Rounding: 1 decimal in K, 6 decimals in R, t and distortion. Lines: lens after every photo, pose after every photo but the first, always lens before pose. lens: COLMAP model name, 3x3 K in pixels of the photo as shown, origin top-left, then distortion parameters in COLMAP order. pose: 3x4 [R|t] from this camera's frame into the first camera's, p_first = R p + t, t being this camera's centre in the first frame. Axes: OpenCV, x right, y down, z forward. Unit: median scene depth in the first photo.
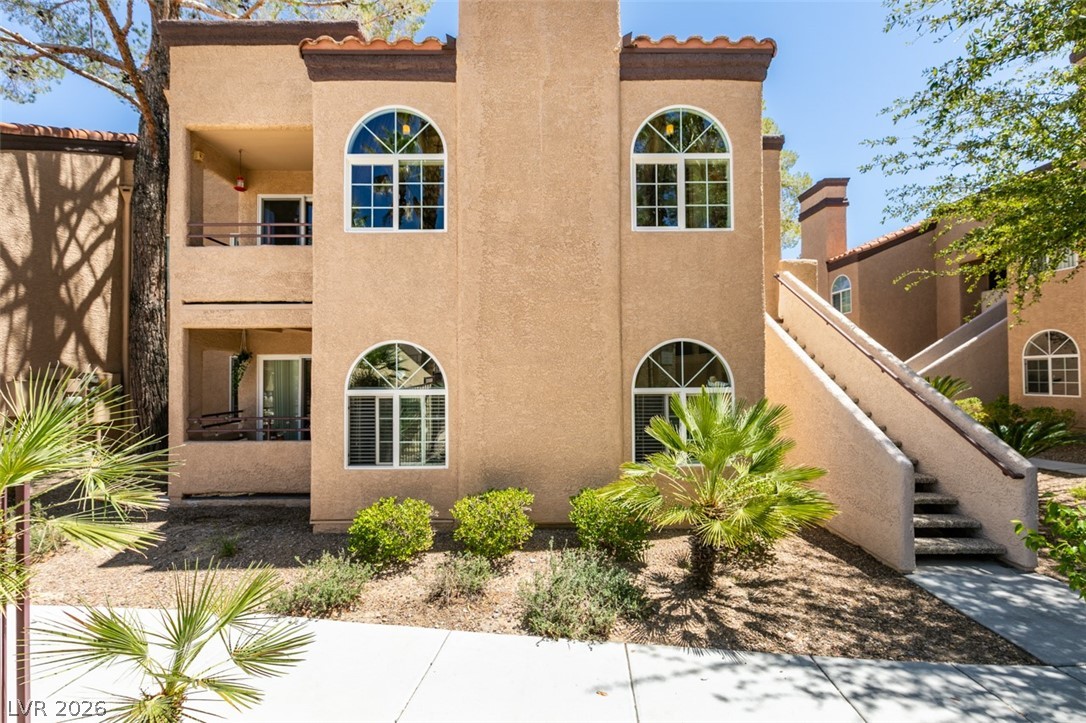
lens RADIAL K [[482.6, 0, 541.9], [0, 482.6, 366.9], [0, 0, 1]] dist [-0.003095, -0.000423]
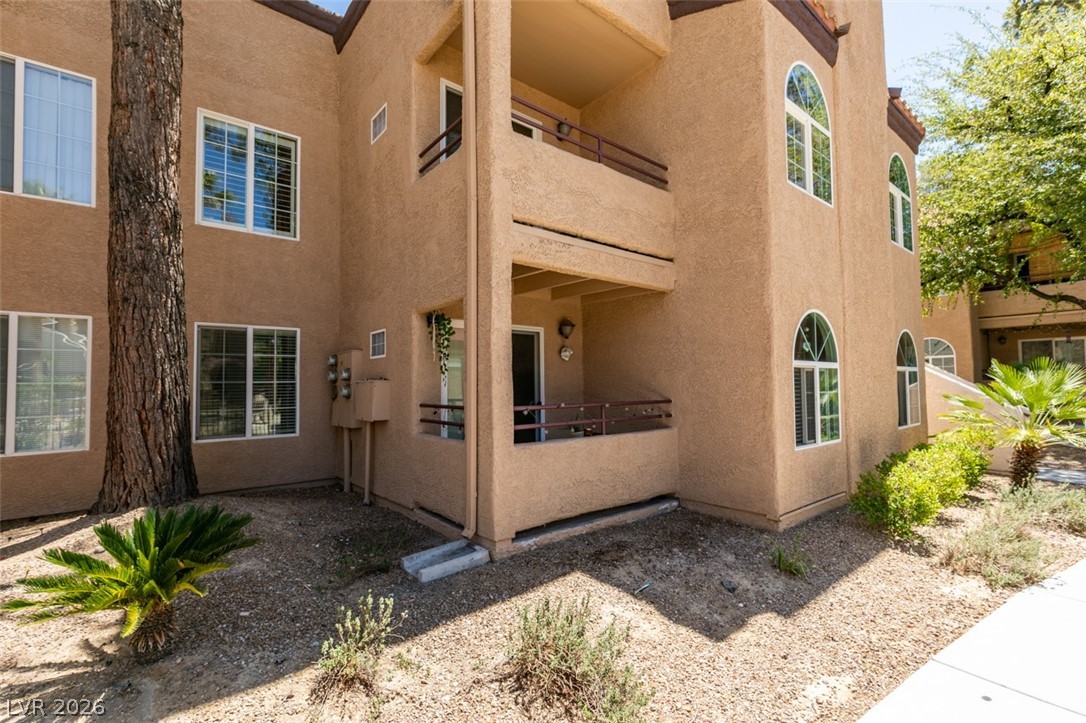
lens RADIAL K [[482.6, 0, 541.9], [0, 482.6, 366.9], [0, 0, 1]] dist [-0.003095, -0.000423]
pose [[0.784644, 0.023938, 0.619484, -1.259409], [-0.004945, 0.999464, -0.032358, 0.086885], [-0.619927, 0.022326, 0.784342, 0.572258]]
